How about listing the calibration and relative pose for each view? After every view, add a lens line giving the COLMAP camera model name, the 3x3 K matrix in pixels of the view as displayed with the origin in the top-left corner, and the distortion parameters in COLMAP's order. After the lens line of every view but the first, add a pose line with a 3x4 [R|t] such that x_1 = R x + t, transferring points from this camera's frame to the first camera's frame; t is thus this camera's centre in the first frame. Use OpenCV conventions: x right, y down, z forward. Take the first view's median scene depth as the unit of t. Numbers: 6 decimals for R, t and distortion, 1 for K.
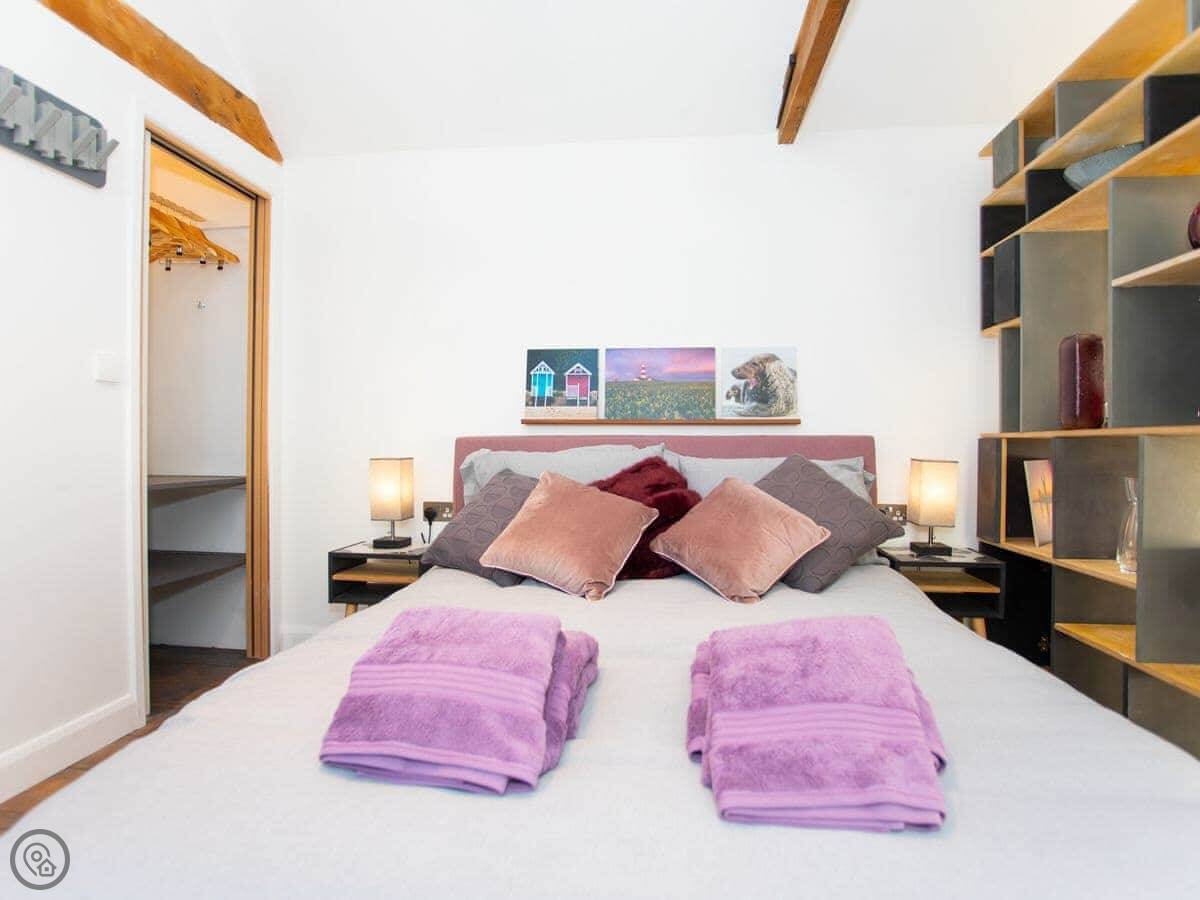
lens RADIAL K [[662.6, 0, 596.9], [0, 662.6, 443.6], [0, 0, 1]] dist [-0.057653, 0.017723]
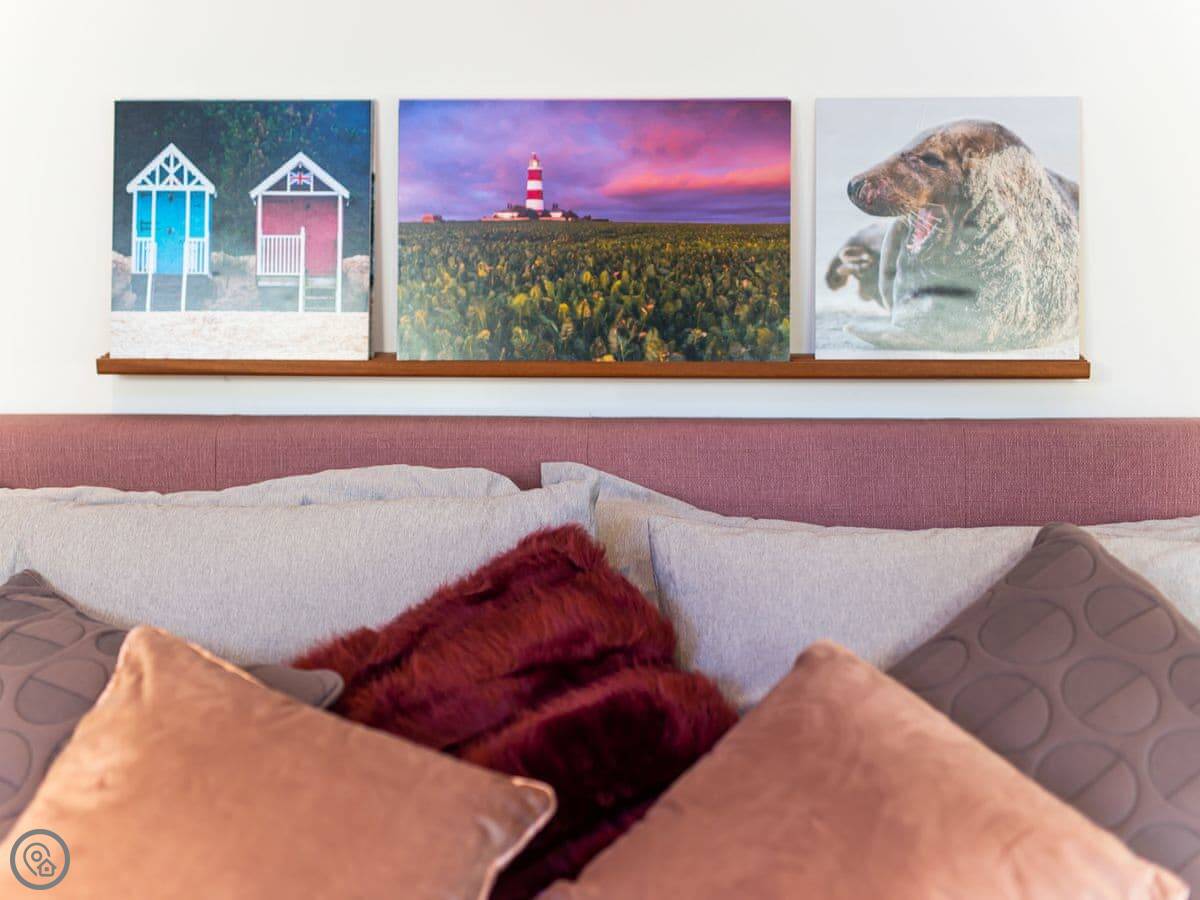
lens RADIAL K [[2048.5, 0, 603.4], [0, 2048.5, 442.7], [0, 0, 1]] dist [0.005345, 0.000000]
pose [[0.998157, -0.013922, 0.059060, 0.047962], [0.007839, 0.994753, 0.102009, -0.090655], [-0.060171, -0.101358, 0.993029, 0.134957]]
